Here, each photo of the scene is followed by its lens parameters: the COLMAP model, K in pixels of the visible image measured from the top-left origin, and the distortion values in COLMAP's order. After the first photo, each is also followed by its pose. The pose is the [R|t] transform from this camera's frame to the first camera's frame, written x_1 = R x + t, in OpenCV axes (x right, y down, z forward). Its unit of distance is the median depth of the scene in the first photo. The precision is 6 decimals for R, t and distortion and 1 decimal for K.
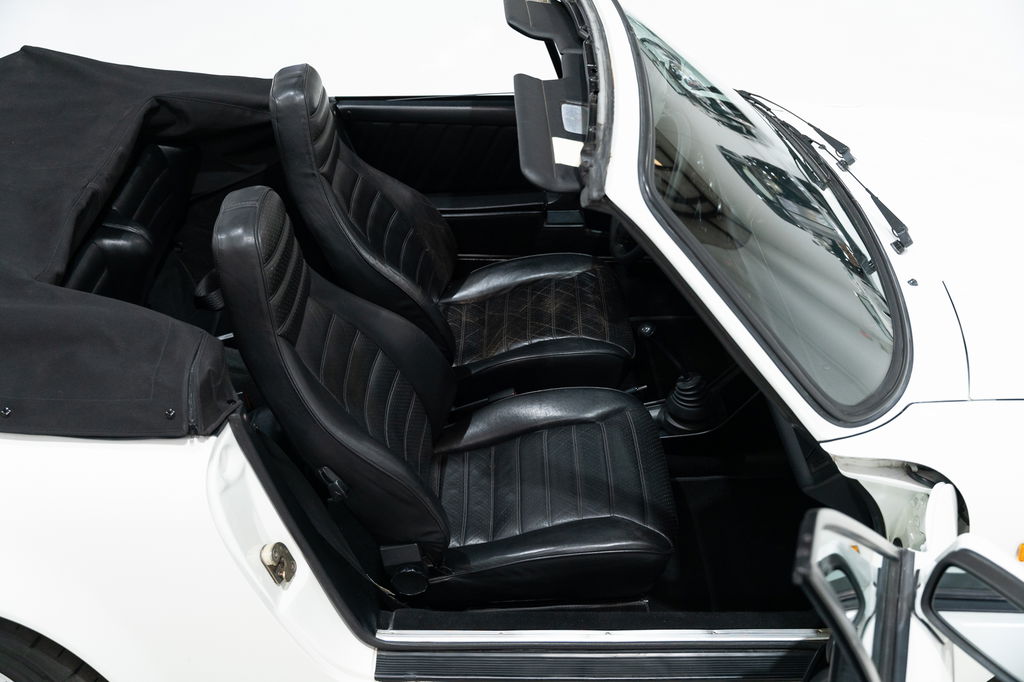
lens RADIAL K [[1018.8, 0, 512.0], [0, 1018.8, 341.0], [0, 0, 1]] dist [0.001075, 0.013054]
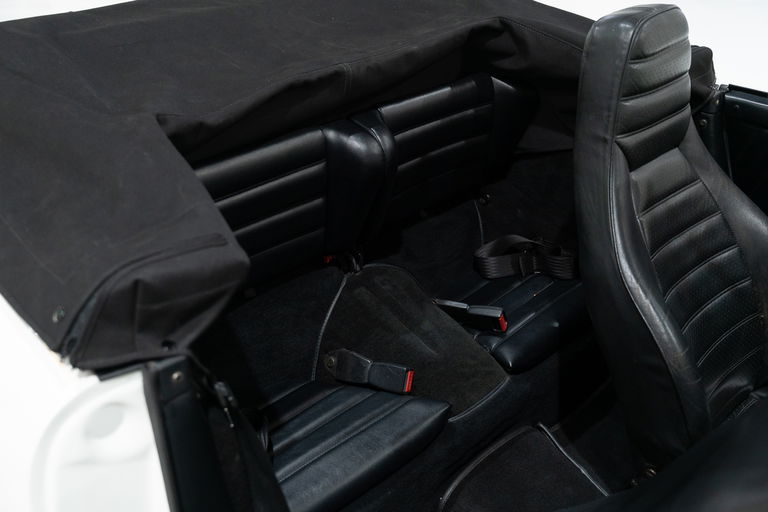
lens RADIAL K [[764.1, 0, 384.0], [0, 764.1, 256.0], [0, 0, 1]] dist [0.001075, 0.013054]
pose [[0.682203, 0.362724, -0.634847, 0.065539], [-0.429503, 0.901478, 0.053523, -0.050064], [0.591714, 0.236155, 0.770782, 0.491546]]
